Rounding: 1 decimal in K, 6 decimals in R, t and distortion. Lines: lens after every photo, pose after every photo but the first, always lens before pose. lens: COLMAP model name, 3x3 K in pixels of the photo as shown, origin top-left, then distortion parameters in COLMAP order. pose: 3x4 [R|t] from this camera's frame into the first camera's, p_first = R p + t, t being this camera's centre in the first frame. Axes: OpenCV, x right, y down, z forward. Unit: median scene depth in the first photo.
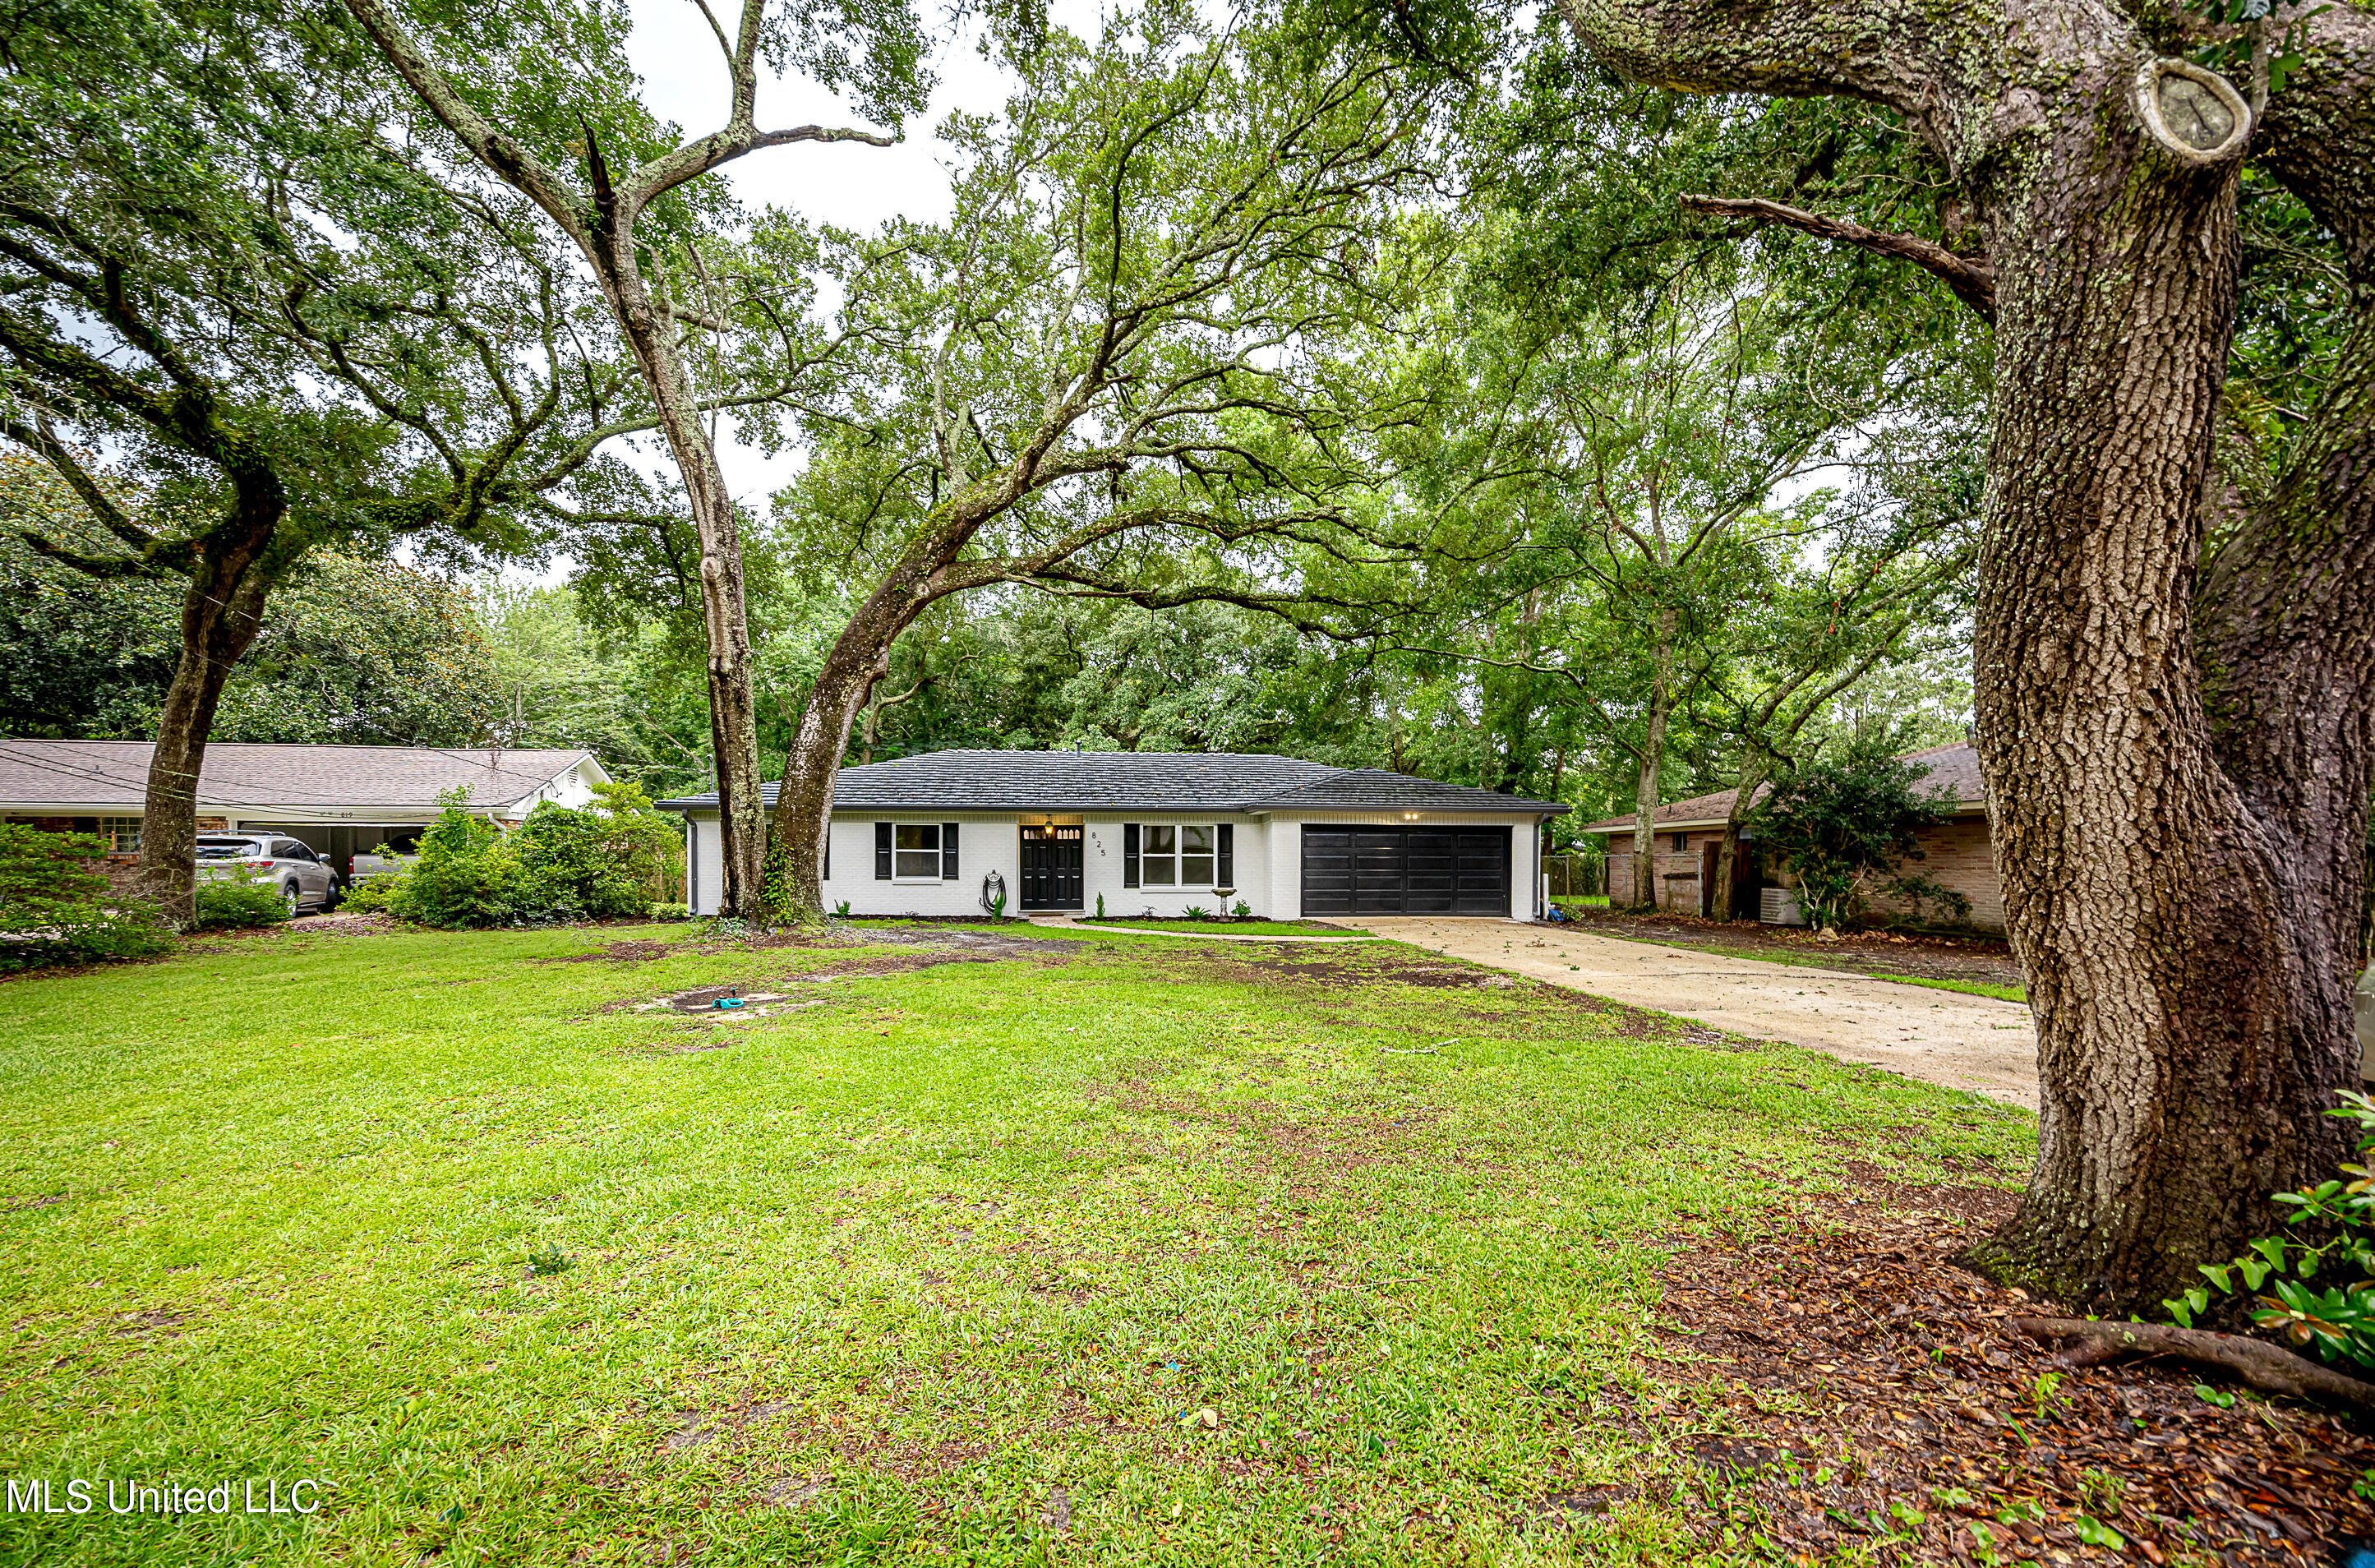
lens RADIAL K [[999.8, 0, 1195.7], [0, 999.8, 873.8], [0, 0, 1]] dist [-0.000867, -0.000073]
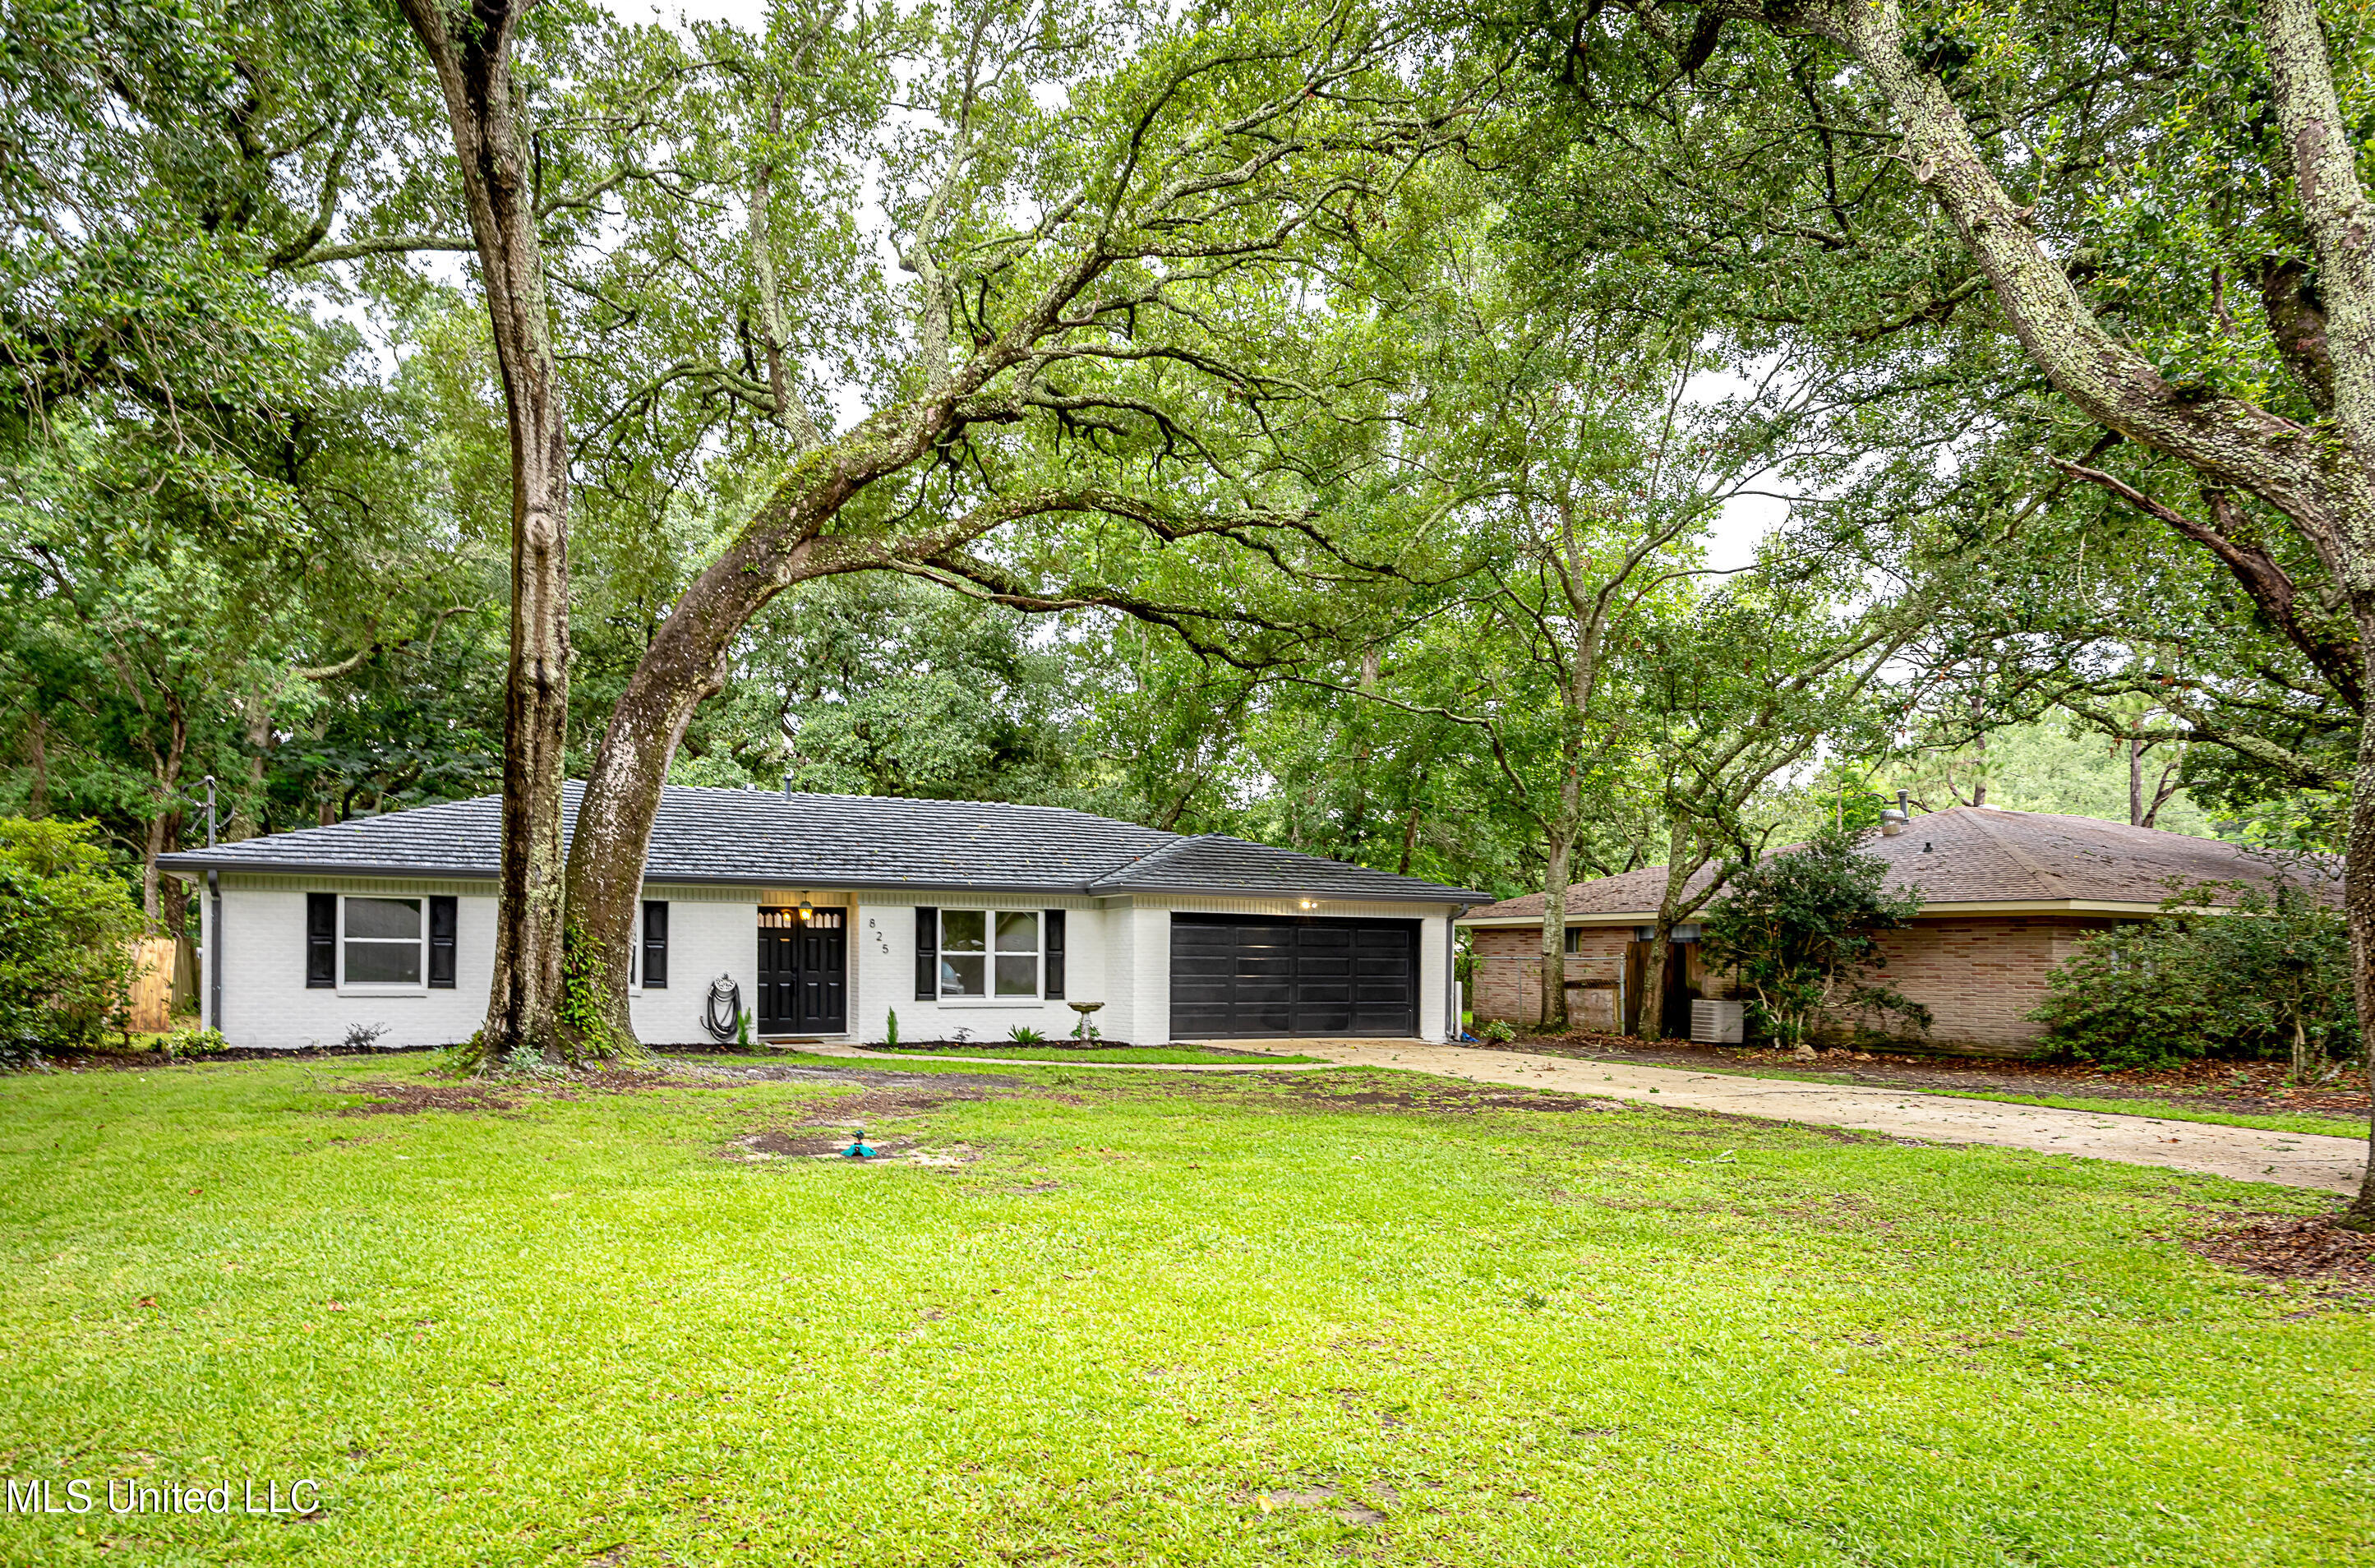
lens RADIAL K [[1520.2, 0, 1360.9], [0, 1520.2, 964.7], [0, 0, 1]] dist [0.001231, -0.000255]
pose [[0.930668, 0.006967, 0.365798, -0.184149], [-0.003747, 0.999948, -0.009513, -0.001876], [-0.365846, 0.007482, 0.930645, -0.085890]]
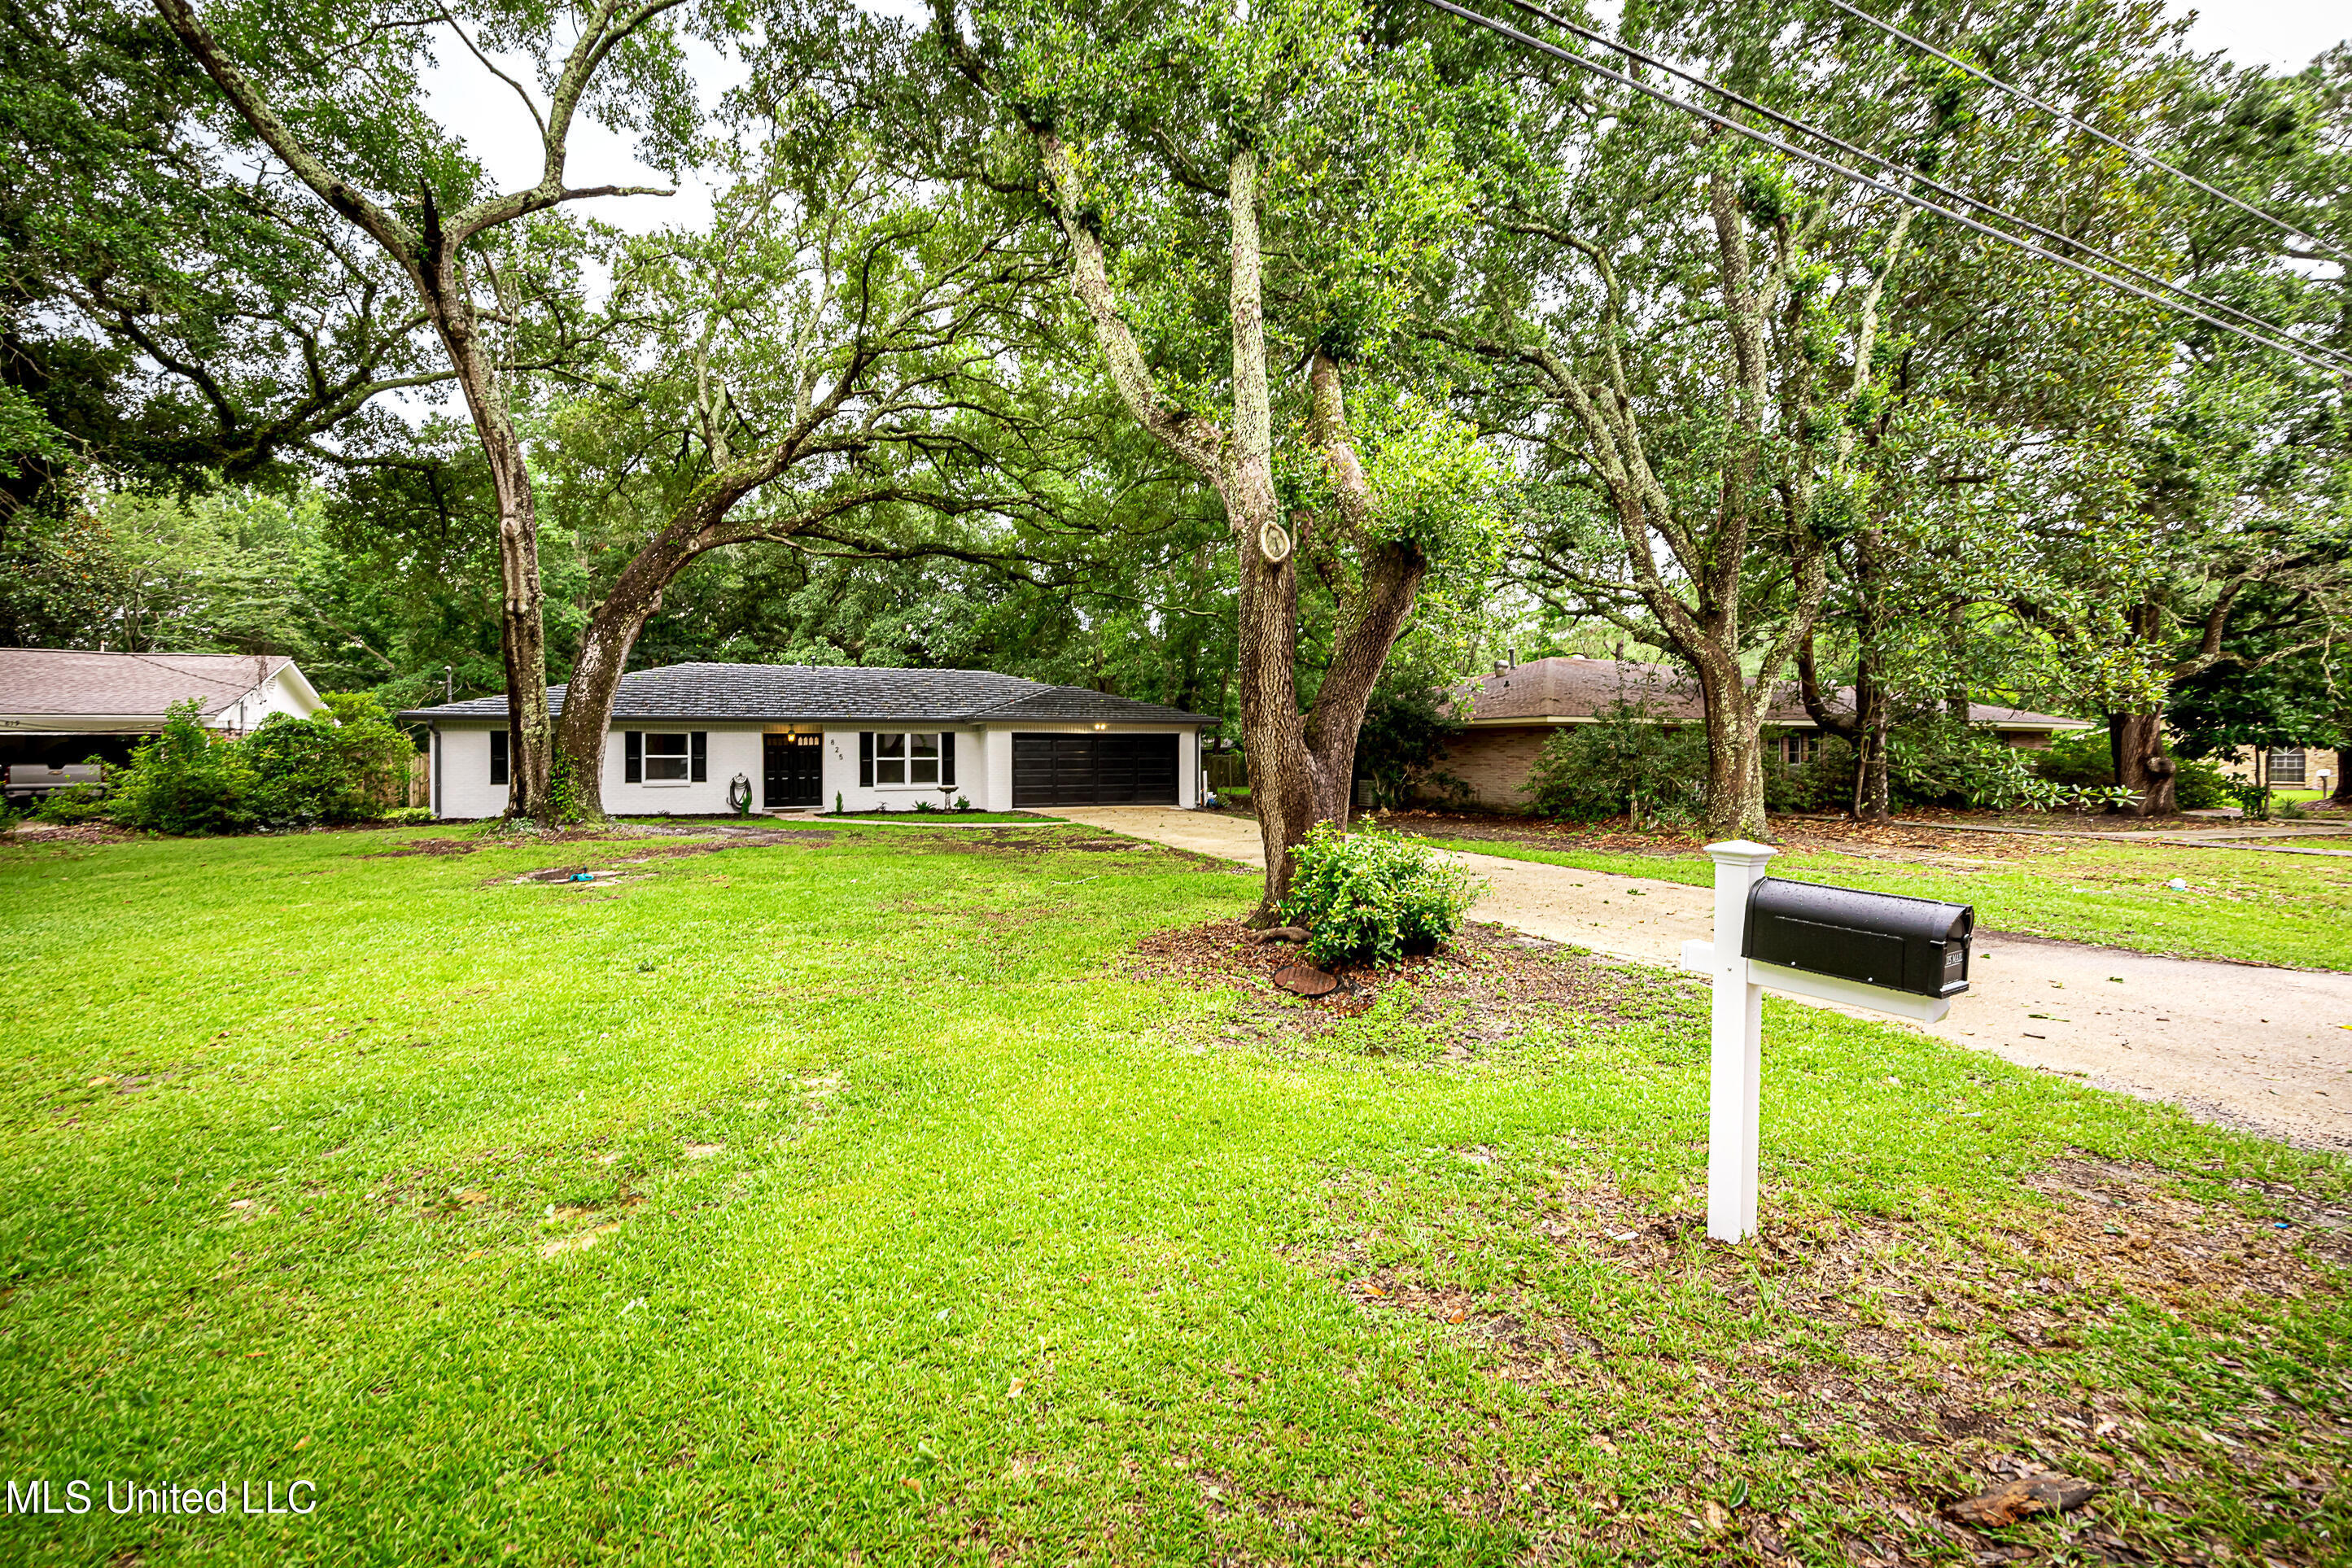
lens RADIAL K [[912.4, 0, 1178.8], [0, 912.4, 755.8], [0, 0, 1]] dist [-0.000291, -0.000095]
pose [[0.960802, -0.004864, 0.277191, -0.009452], [0.009246, 0.999852, -0.014503, -0.003804], [-0.277080, 0.016497, 0.960705, -0.147204]]
